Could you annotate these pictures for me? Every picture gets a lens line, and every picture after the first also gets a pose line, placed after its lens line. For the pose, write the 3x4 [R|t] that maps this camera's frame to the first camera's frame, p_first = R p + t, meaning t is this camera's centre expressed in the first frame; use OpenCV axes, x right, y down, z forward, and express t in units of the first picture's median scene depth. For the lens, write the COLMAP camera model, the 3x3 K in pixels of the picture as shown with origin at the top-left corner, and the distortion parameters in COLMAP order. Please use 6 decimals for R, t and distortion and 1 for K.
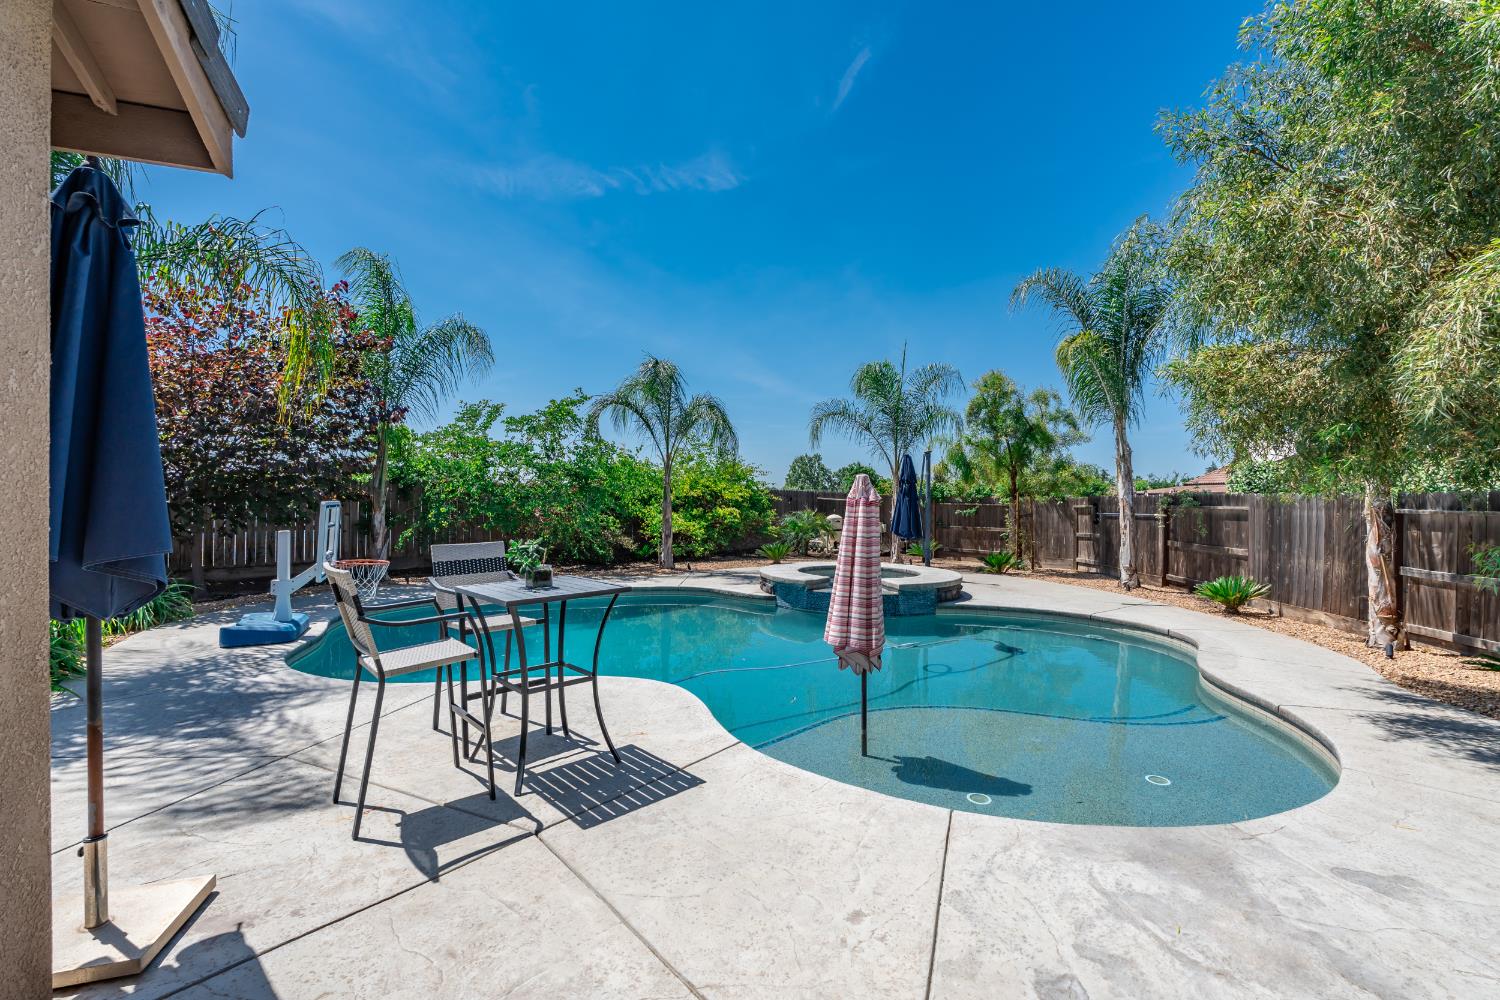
lens RADIAL K [[660.1, 0, 750.0], [0, 660.1, 500.0], [0, 0, 1]] dist [-0.003781, -0.000289]
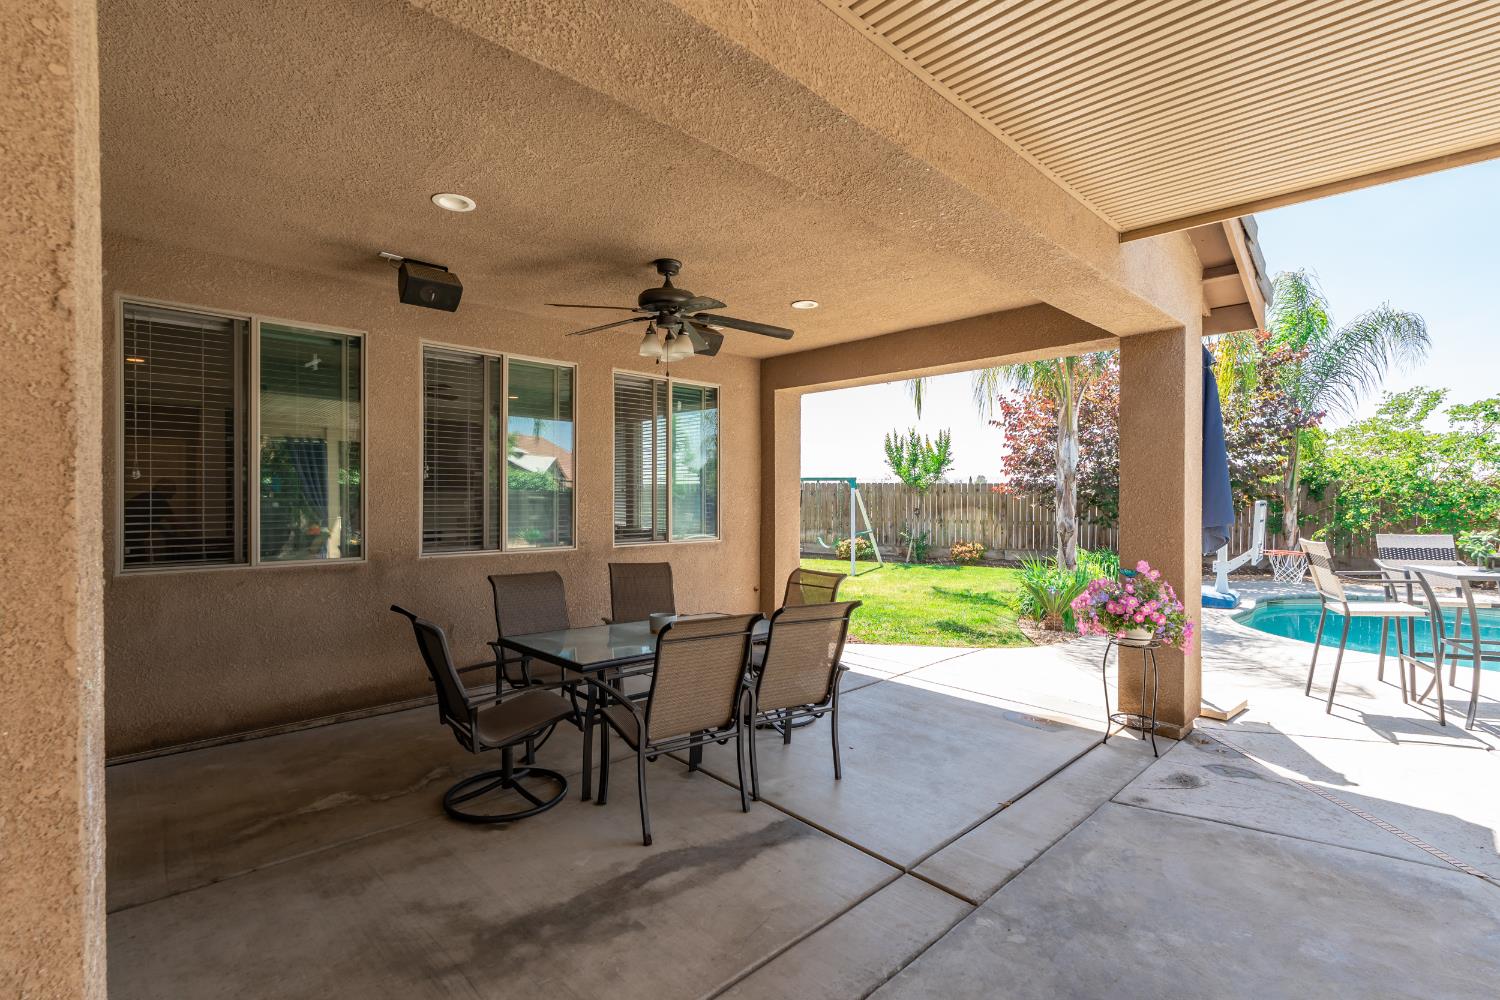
lens RADIAL K [[689.7, 0, 750.0], [0, 689.7, 500.0], [0, 0, 1]] dist [-0.002082, -0.000455]
pose [[0.412337, -0.000531, -0.911031, 0.087739], [-0.001998, 0.999997, -0.001487, 0.002833], [0.911029, 0.002433, 0.412335, -0.250146]]
